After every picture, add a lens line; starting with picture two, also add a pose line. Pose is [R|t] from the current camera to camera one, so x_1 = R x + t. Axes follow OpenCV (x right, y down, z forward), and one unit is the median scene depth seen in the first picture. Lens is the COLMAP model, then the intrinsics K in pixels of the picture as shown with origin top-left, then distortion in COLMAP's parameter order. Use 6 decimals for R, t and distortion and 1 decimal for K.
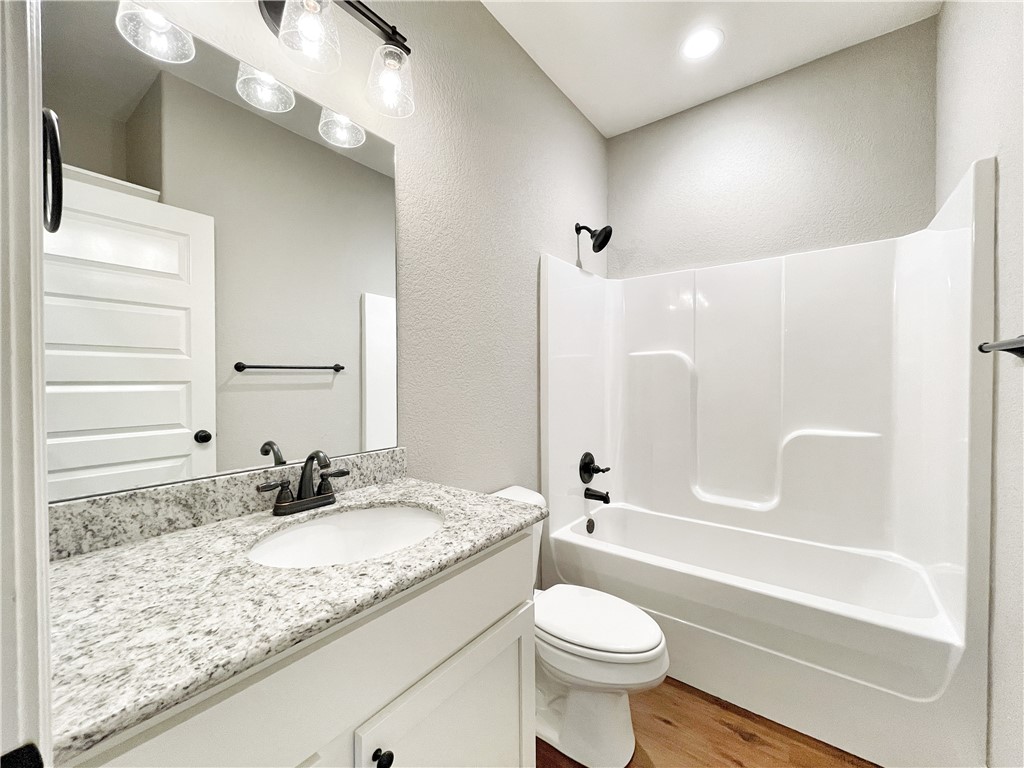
lens RADIAL K [[410.4, 0, 512.6], [0, 410.4, 385.3], [0, 0, 1]] dist [0.001222, -0.000260]
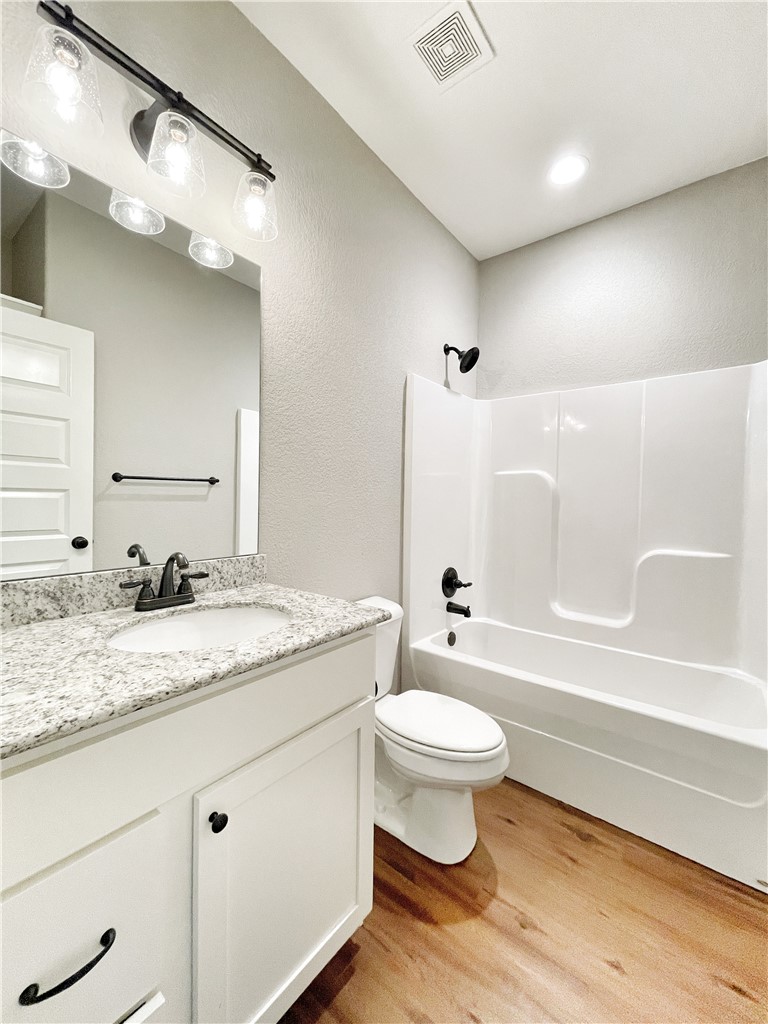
lens RADIAL K [[410.4, 0, 390.7], [0, 410.4, 509.5], [0, 0, 1]] dist [0.001222, -0.000260]
pose [[0.999667, 0.022616, -0.012448, 0.082883], [-0.022474, 0.999682, 0.011413, 0.018580], [0.012702, -0.011129, 0.999857, -0.060222]]
